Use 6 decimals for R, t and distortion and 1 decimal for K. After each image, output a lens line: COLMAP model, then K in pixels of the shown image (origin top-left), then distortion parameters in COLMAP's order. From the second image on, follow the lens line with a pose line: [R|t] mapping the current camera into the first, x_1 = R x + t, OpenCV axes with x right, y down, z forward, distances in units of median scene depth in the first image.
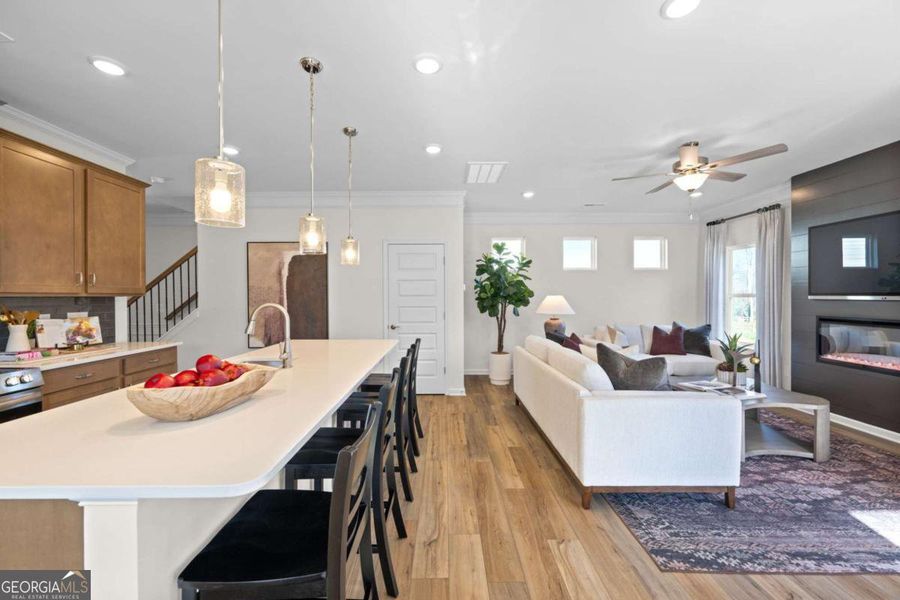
lens RADIAL K [[362.2, 0, 440.9], [0, 362.2, 297.5], [0, 0, 1]] dist [-0.000243, 0.000129]
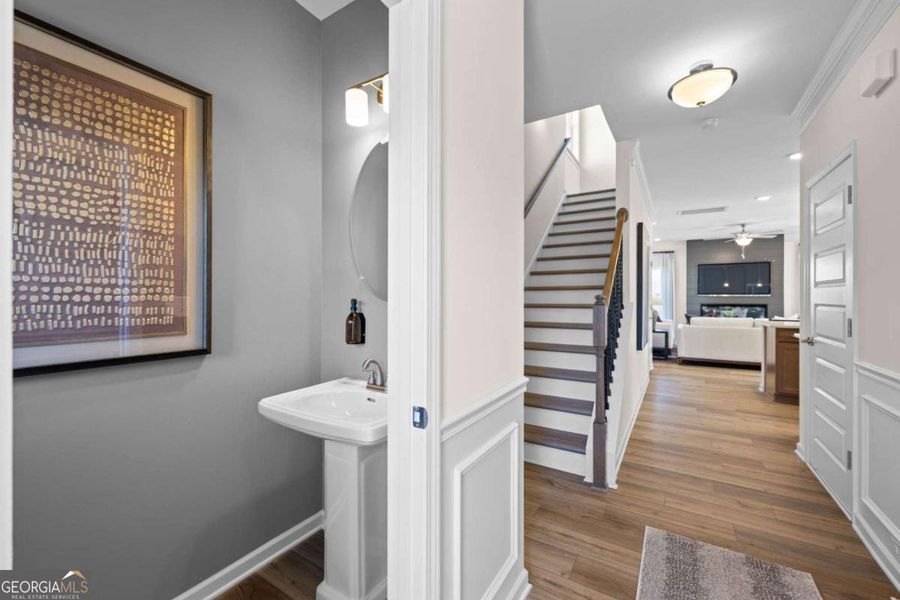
lens RADIAL K [[362.2, 0, 450.1], [0, 362.2, 299.0], [0, 0, 1]] dist [-0.000243, 0.000129]
pose [[0.522259, -0.006192, 0.852764, -1.733906], [0.009070, 0.999957, 0.001706, 0.005137], [-0.852739, 0.006844, 0.522293, 1.153401]]
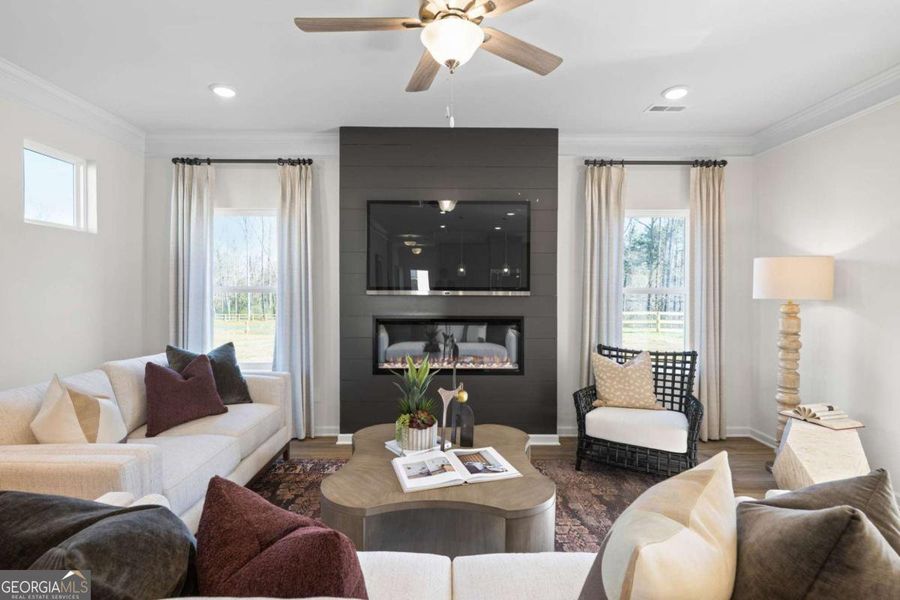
lens RADIAL K [[428.5, 0, 452.0], [0, 428.5, 291.5], [0, 0, 1]] dist [0.002756, 0.001201]
pose [[-0.011141, -0.005845, 0.999921, 0.112845], [0.004085, 0.999974, 0.005890, -0.006924], [-0.999930, 0.004150, -0.011117, 0.842744]]
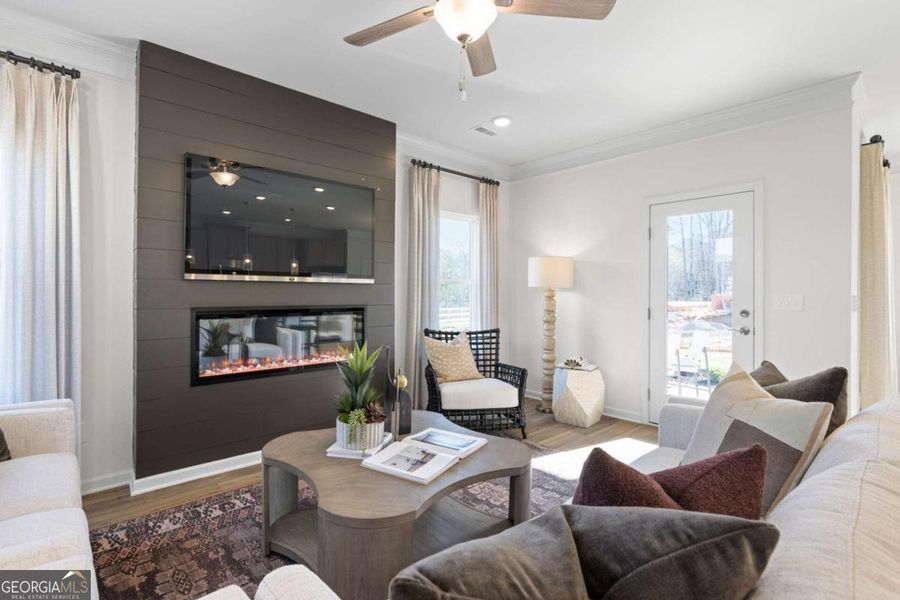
lens RADIAL K [[428.5, 0, 450.6], [0, 428.5, 286.6], [0, 0, 1]] dist [0.002756, 0.001201]
pose [[-0.675322, 0.003069, 0.737516, 0.245433], [-0.000634, 0.999989, -0.004741, 0.018779], [-0.737522, -0.003669, -0.675313, 1.162734]]
